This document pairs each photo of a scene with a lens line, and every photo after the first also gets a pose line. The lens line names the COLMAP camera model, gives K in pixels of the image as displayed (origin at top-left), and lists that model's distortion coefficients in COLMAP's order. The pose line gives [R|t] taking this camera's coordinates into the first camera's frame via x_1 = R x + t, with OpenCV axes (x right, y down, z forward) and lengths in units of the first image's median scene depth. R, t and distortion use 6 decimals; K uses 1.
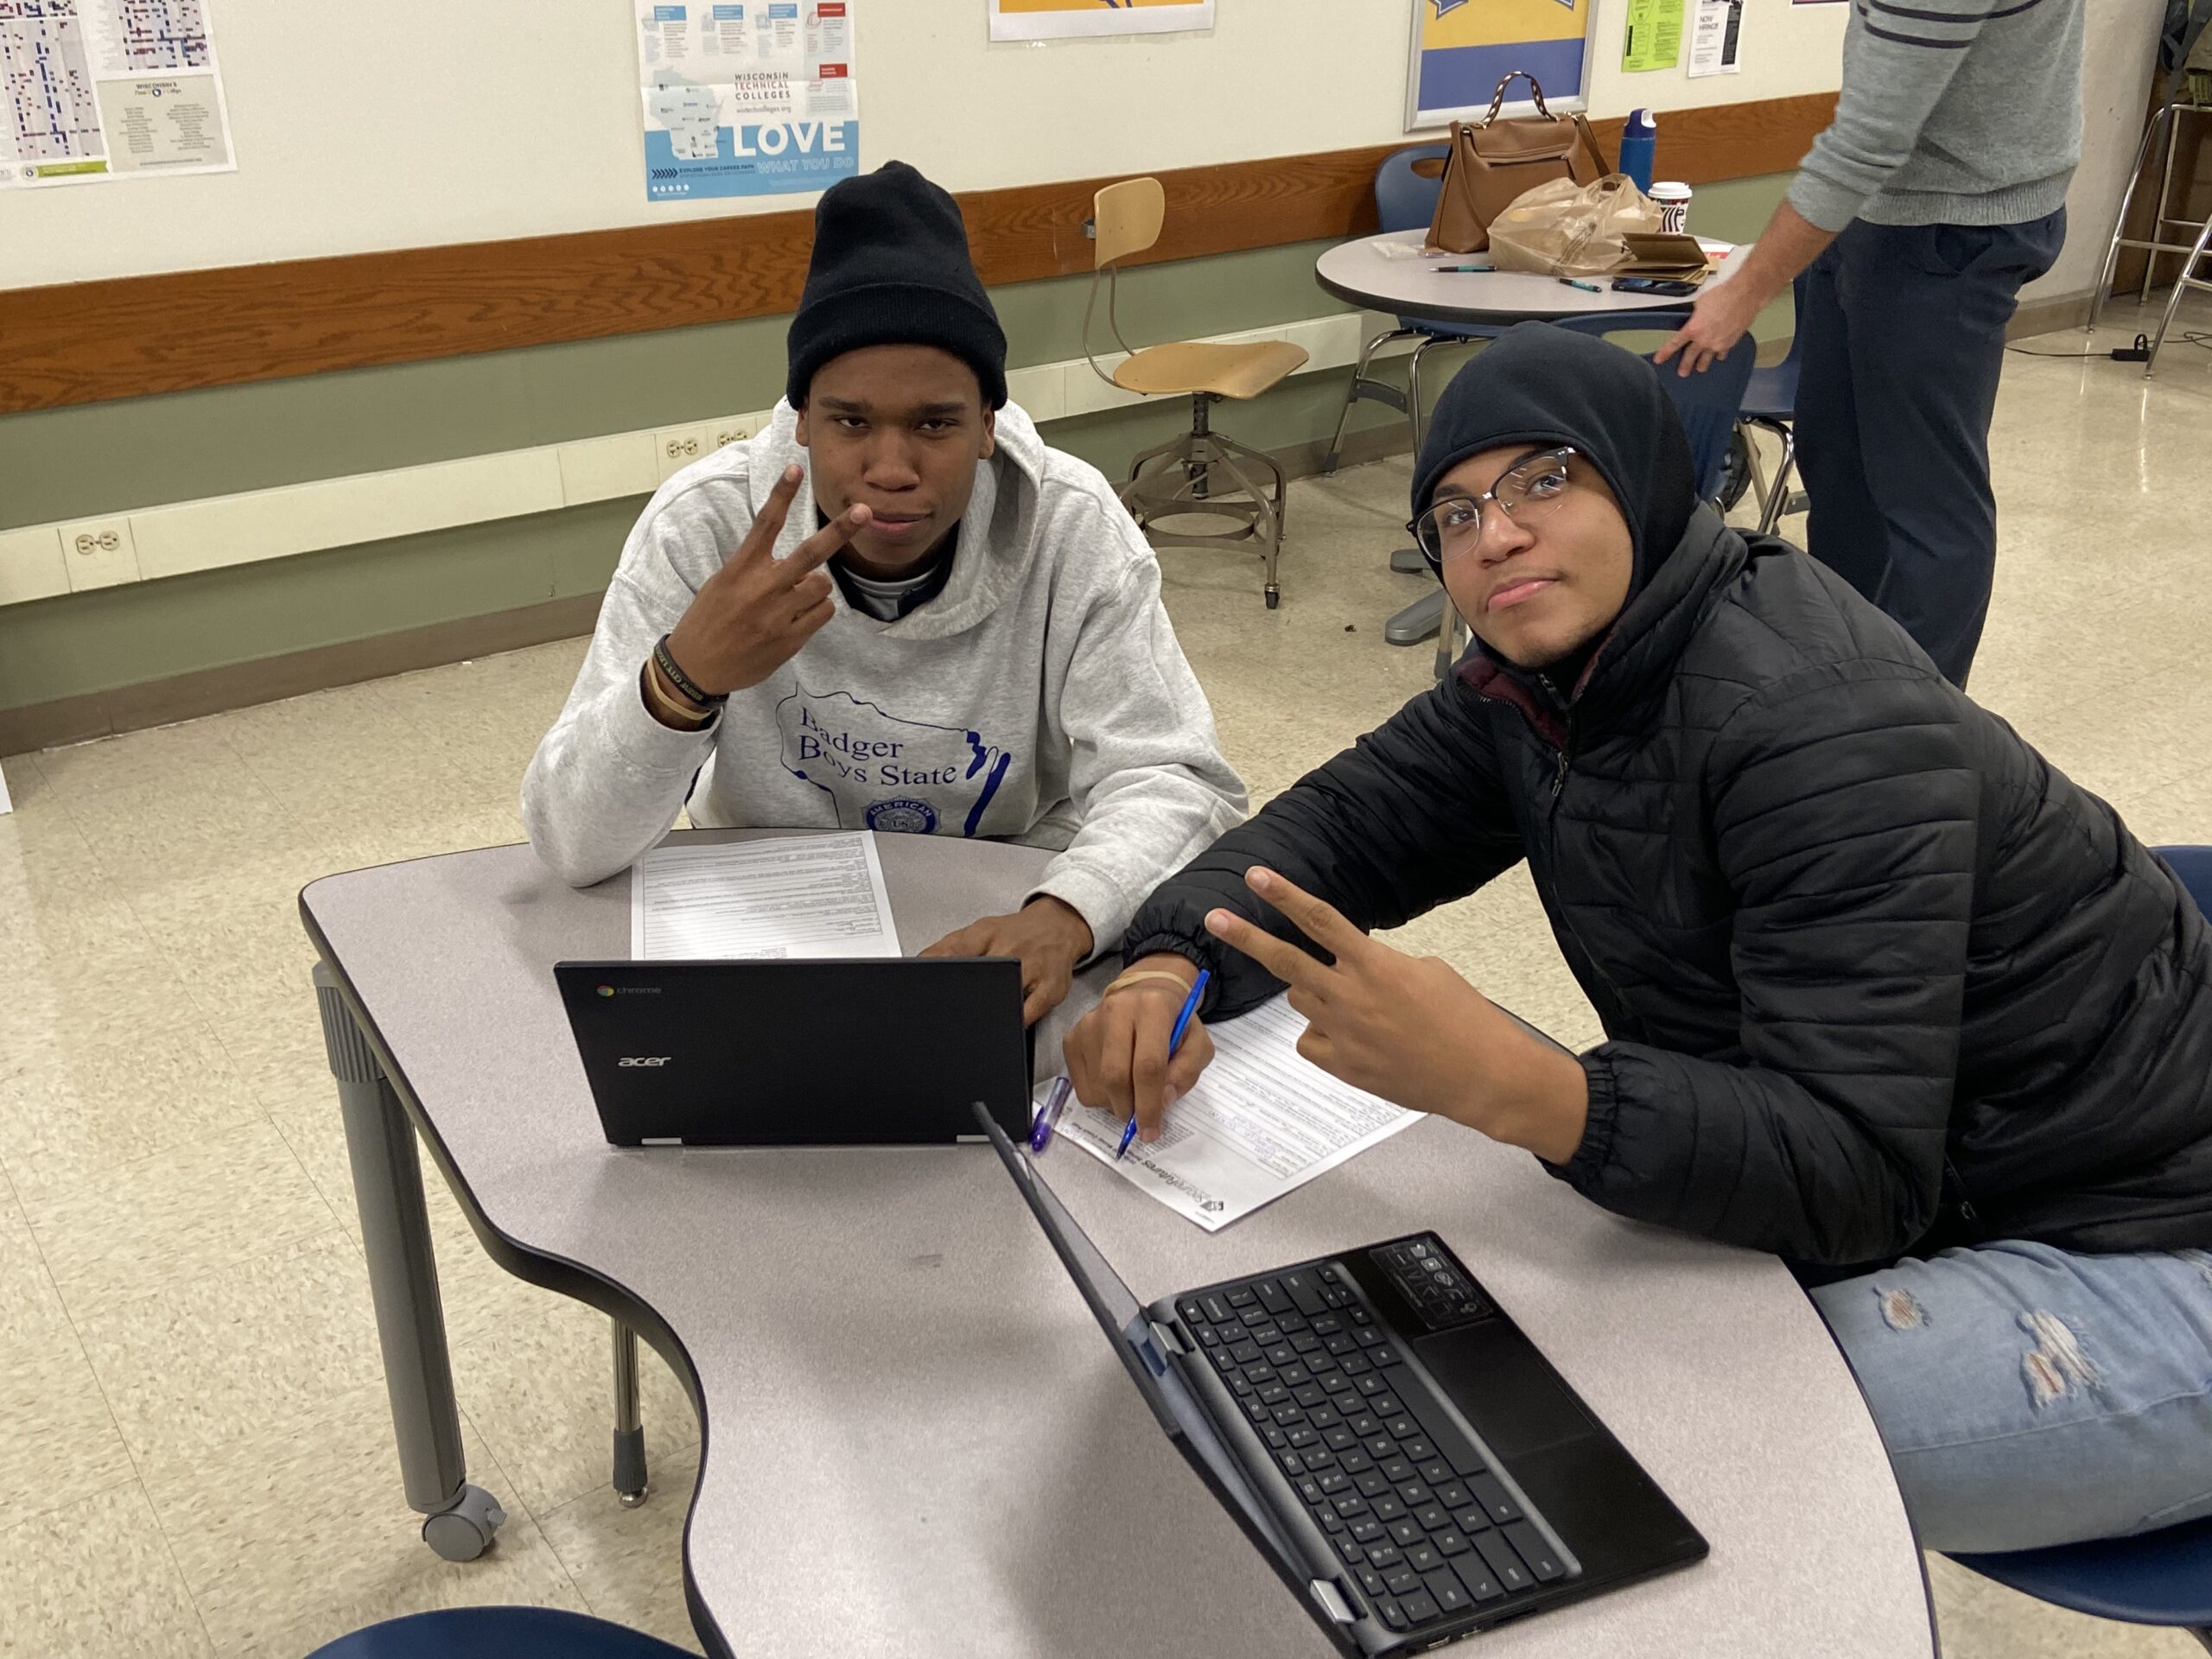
lens RADIAL K [[2117.0, 0, 1111.4], [0, 2117.0, 818.8], [0, 0, 1]] dist [0.067452, -0.022880]
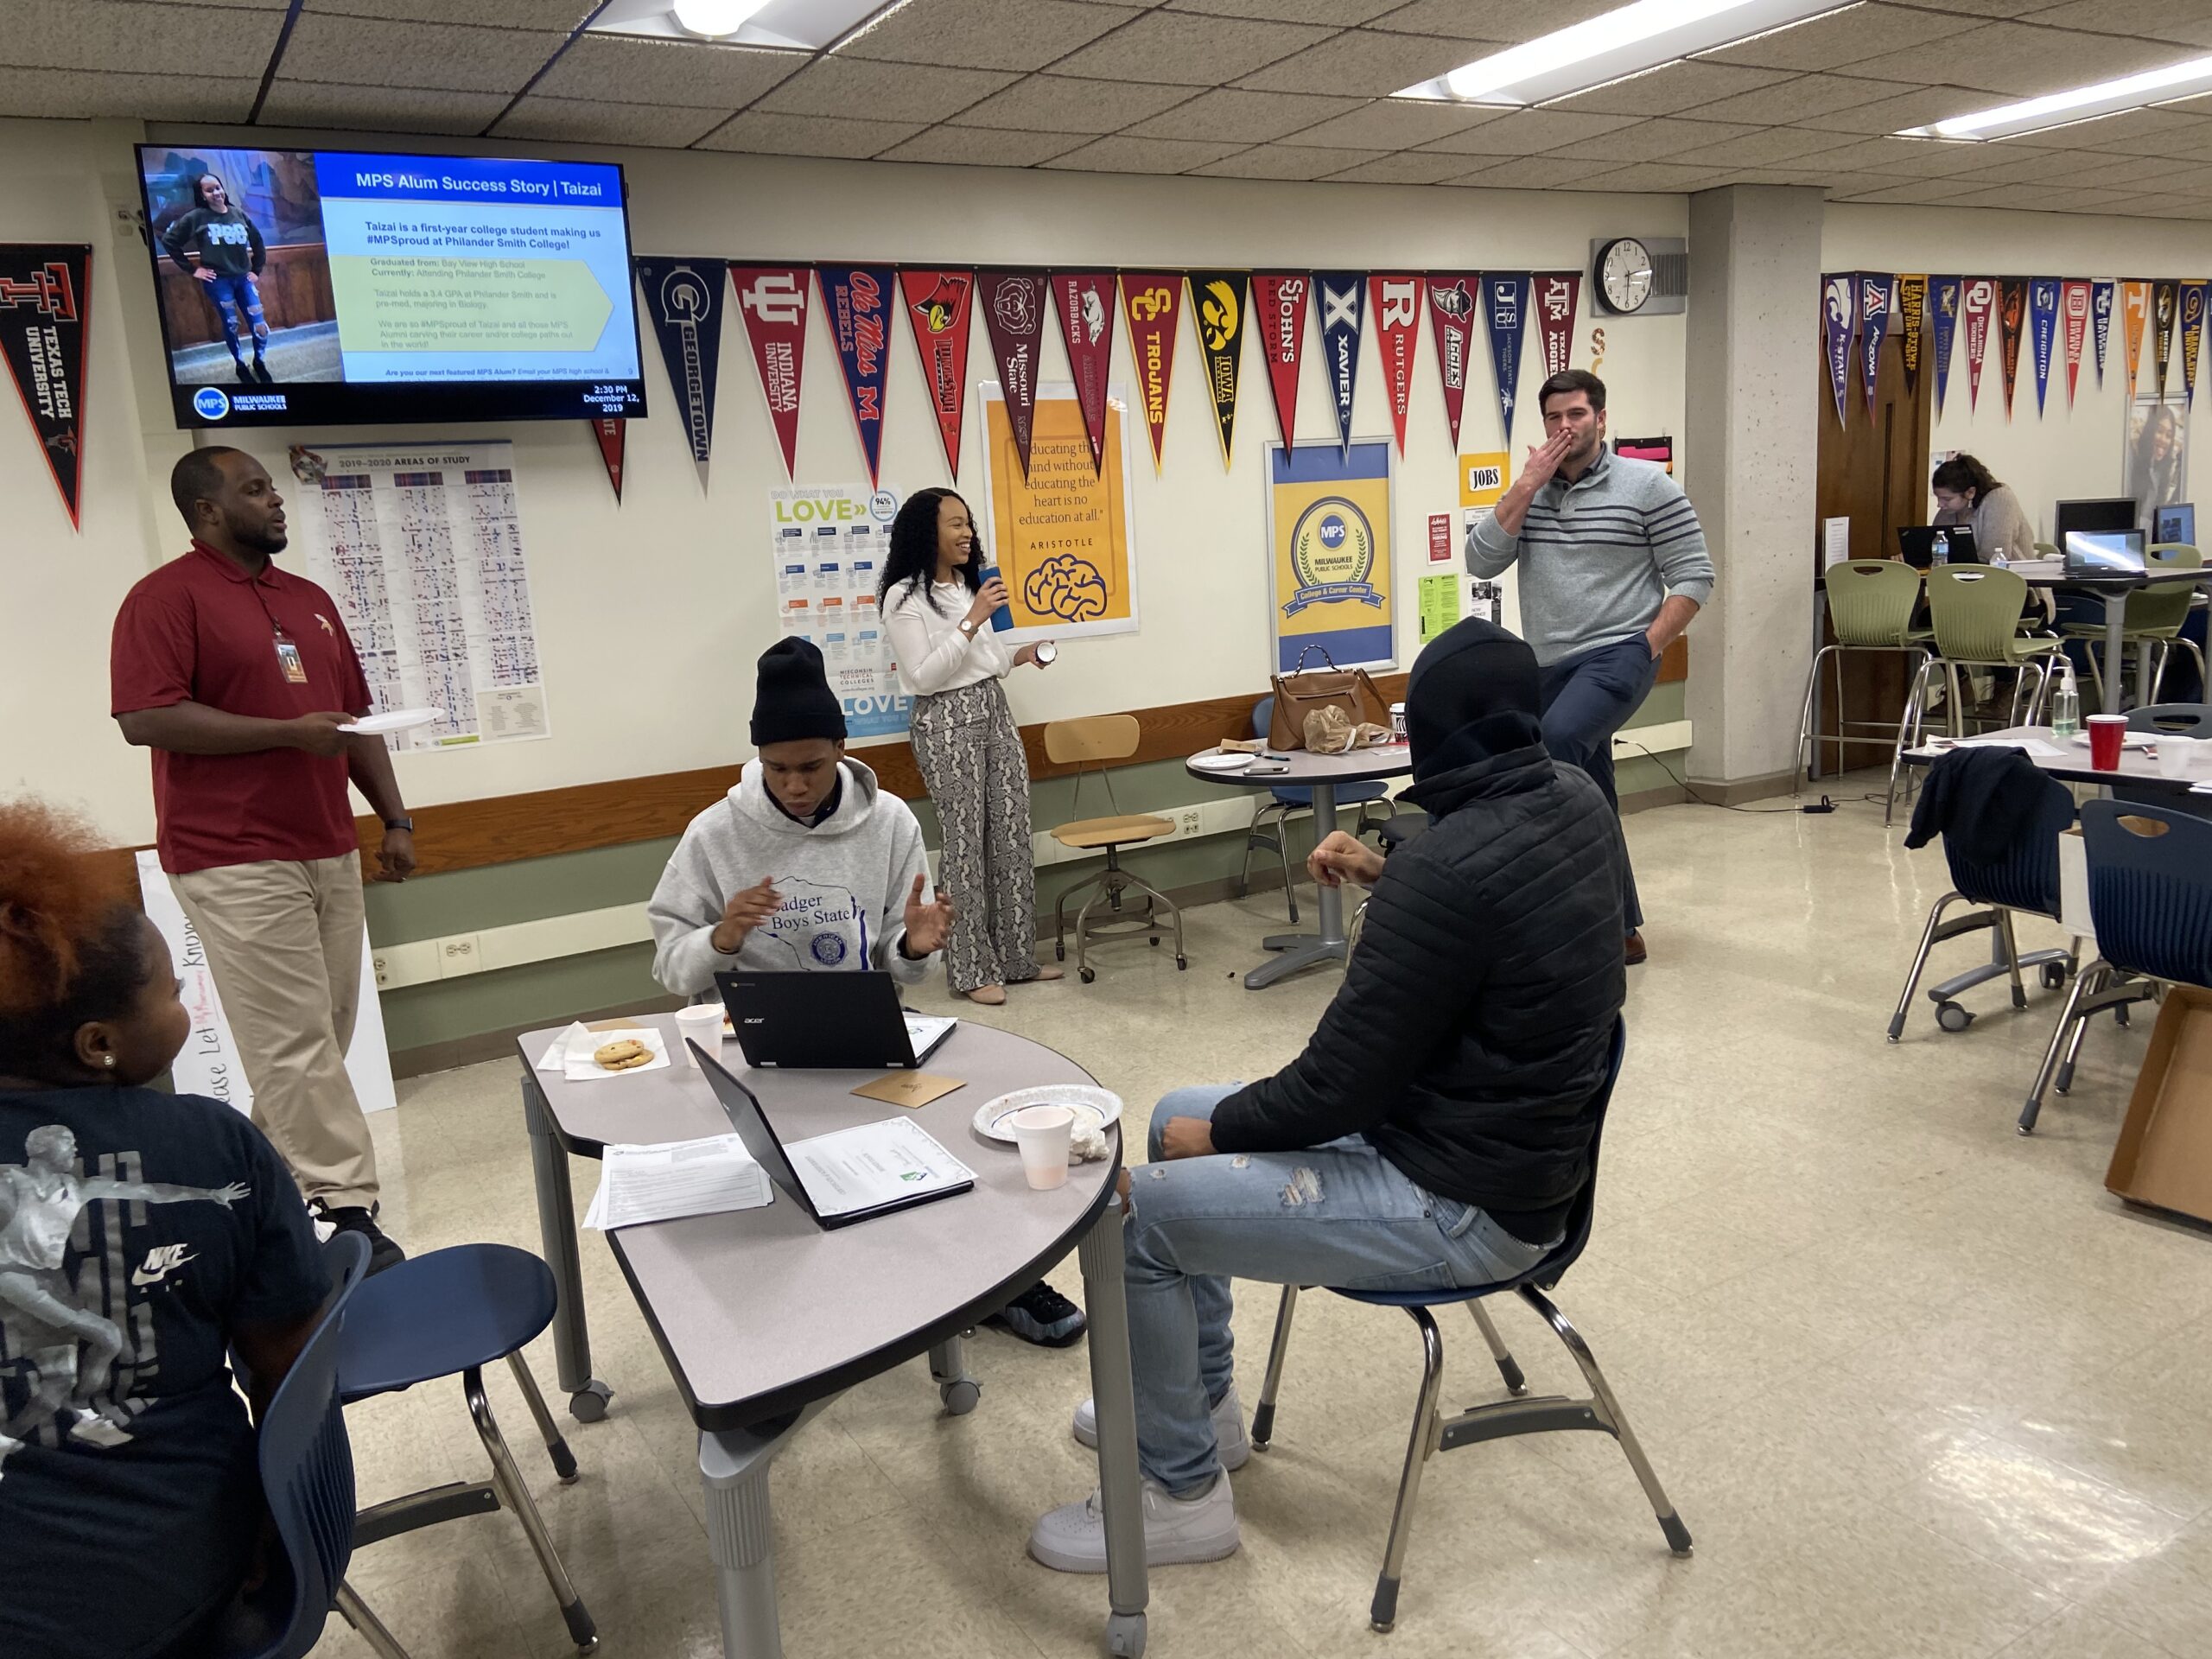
lens RADIAL K [[1654.1, 0, 1106.0], [0, 1654.1, 829.5], [0, 0, 1]] dist [0.107794, -0.143197]
pose [[0.995436, -0.045607, -0.083834, 0.135073], [0.024079, 0.970027, -0.241801, 0.097747], [0.092349, 0.238679, 0.966697, -0.227201]]
